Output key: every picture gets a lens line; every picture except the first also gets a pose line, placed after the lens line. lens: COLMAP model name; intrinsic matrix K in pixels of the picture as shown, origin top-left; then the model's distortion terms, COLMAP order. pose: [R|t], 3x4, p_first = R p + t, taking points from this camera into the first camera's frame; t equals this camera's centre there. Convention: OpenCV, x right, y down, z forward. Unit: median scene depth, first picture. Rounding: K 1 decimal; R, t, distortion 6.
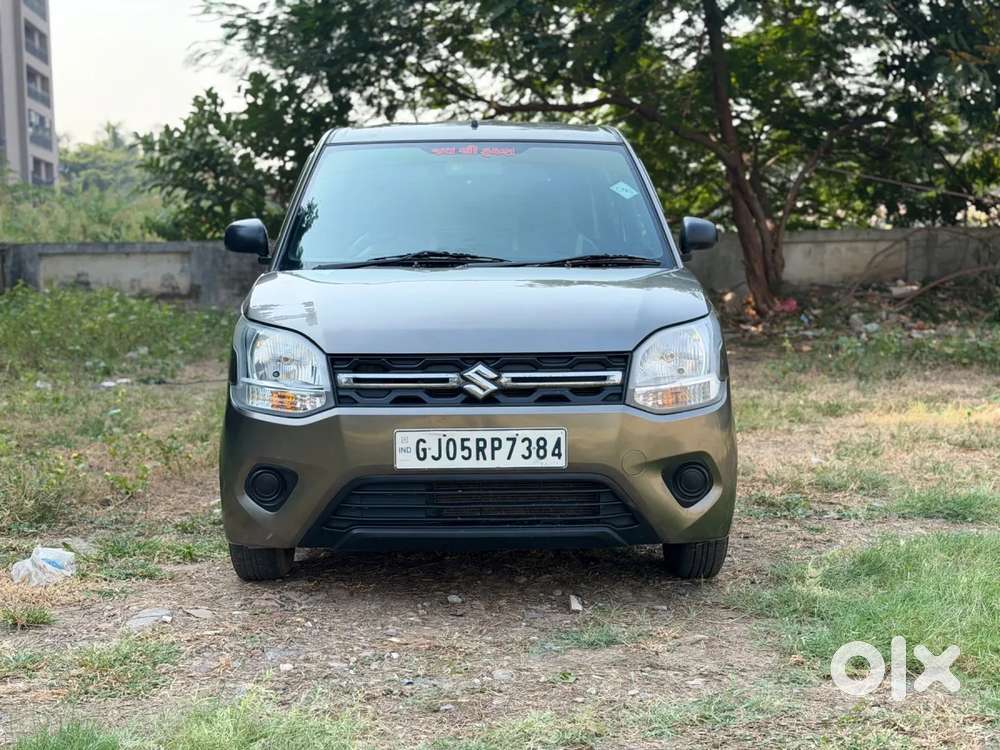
lens RADIAL K [[1360.3, 0, 500.0], [0, 1360.3, 375.0], [0, 0, 1]] dist [0.273636, -0.740274]
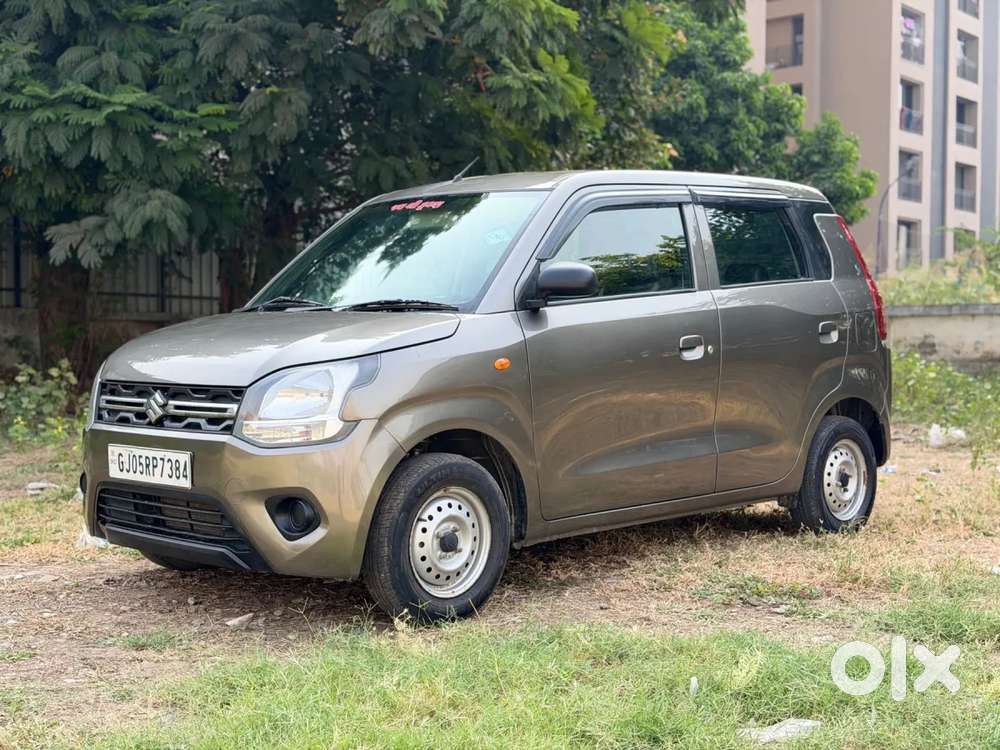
lens RADIAL K [[1360.3, 0, 500.0], [0, 1360.3, 375.0], [0, 0, 1]] dist [0.273636, -0.740274]
pose [[0.700971, 0.032268, -0.712460, 1.013613], [-0.066516, 0.997580, -0.020261, -0.017888], [0.710081, 0.061592, 0.701420, 0.389372]]
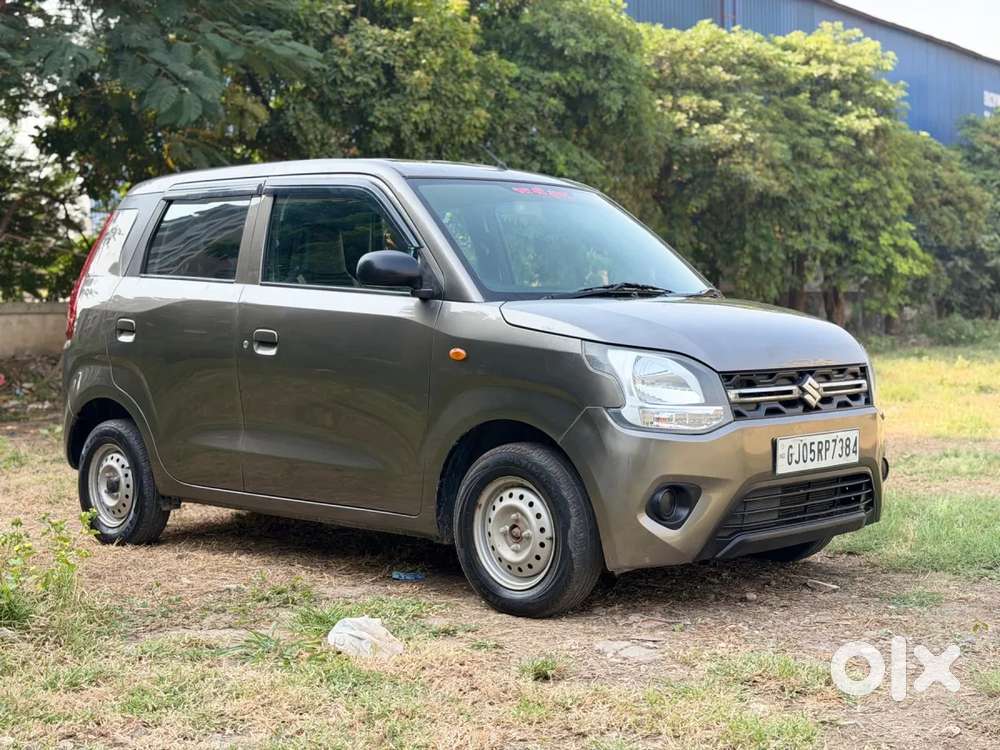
lens RADIAL K [[1360.3, 0, 500.0], [0, 1360.3, 375.0], [0, 0, 1]] dist [0.273636, -0.740274]
pose [[0.704881, -0.028963, 0.708734, -1.006120], [0.072787, 0.996845, -0.031654, 0.008303], [-0.705581, 0.073899, 0.704765, 0.374358]]
